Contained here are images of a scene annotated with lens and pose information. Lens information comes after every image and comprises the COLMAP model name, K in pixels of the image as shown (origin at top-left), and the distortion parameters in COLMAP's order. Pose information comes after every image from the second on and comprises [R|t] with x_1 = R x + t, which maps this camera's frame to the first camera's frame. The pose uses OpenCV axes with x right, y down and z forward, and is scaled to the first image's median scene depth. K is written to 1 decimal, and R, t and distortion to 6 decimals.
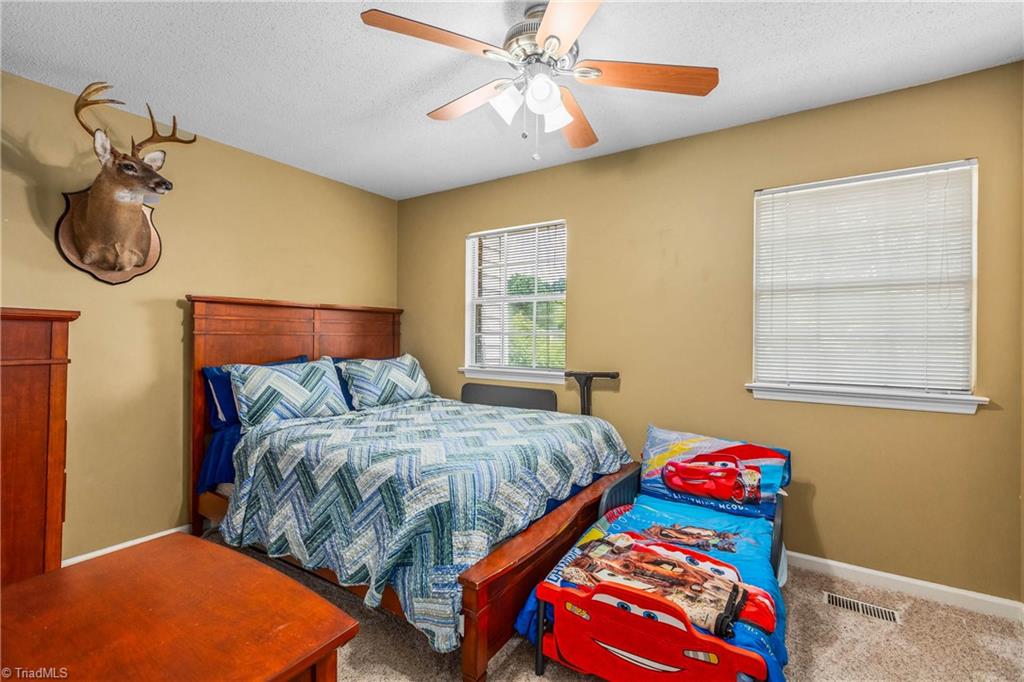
lens RADIAL K [[461.3, 0, 510.1], [0, 461.3, 337.1], [0, 0, 1]] dist [0.000921, -0.000503]
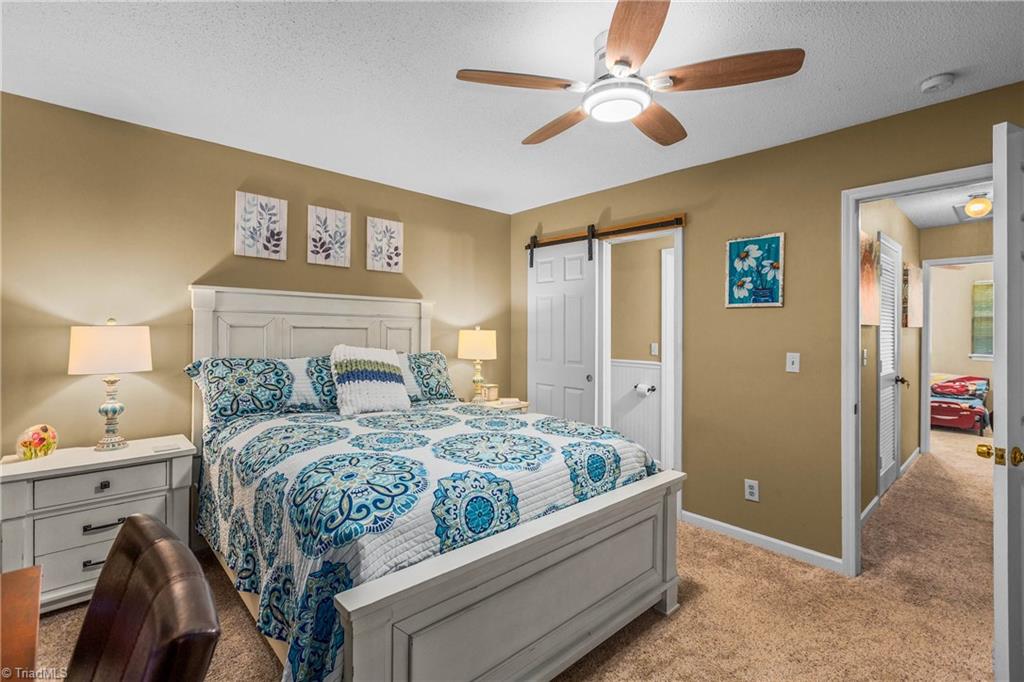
lens RADIAL K [[461.3, 0, 512.2], [0, 461.3, 338.9], [0, 0, 1]] dist [0.000921, -0.000503]
pose [[0.970234, -0.003011, -0.242150, -1.494564], [0.003333, 0.999994, 0.000923, -0.001883], [0.242145, -0.001702, 0.970238, -2.372072]]
